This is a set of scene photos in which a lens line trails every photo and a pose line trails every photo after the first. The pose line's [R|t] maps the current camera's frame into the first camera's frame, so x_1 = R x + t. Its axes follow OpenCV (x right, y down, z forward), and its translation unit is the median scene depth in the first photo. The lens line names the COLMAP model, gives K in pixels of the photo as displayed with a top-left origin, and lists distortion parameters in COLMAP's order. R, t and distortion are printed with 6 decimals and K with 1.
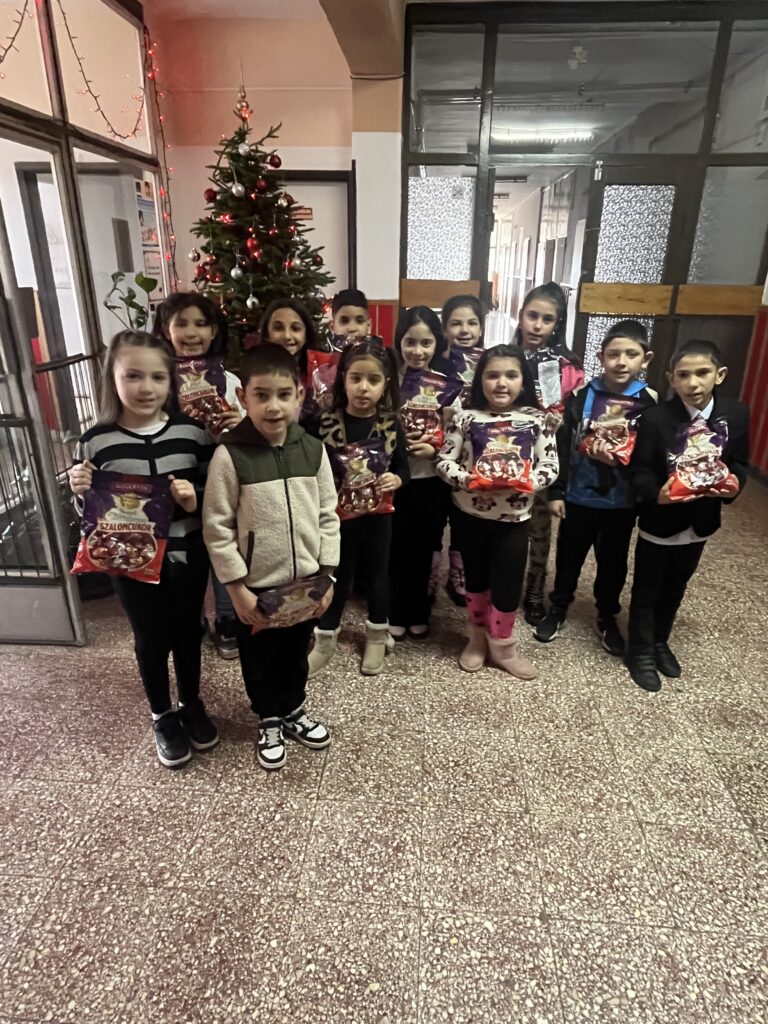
lens RADIAL K [[610.6, 0, 385.1], [0, 610.6, 510.8], [0, 0, 1]] dist [-0.010789, -0.001933]
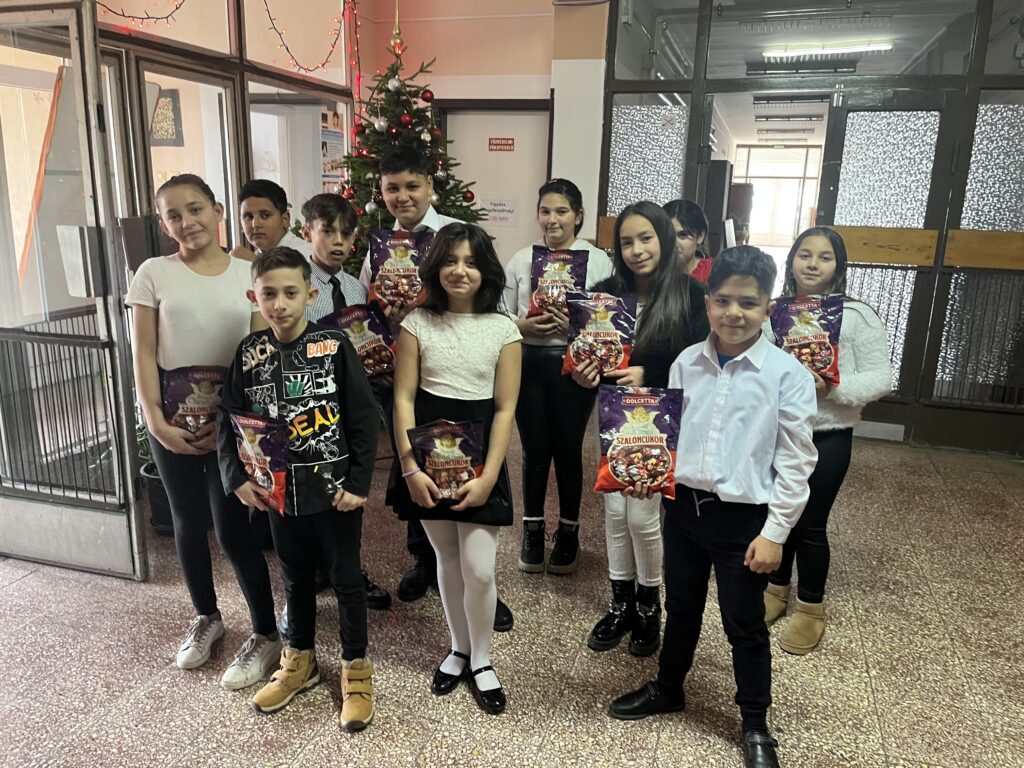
lens RADIAL K [[768.2, 0, 519.1], [0, 768.2, 382.1], [0, 0, 1]] dist [0.034564, -0.059546]
pose [[0.974001, 0.067585, -0.216230, 0.251710], [-0.098202, 0.986085, -0.134136, 0.015341], [0.204155, 0.151883, 0.967084, -0.070417]]
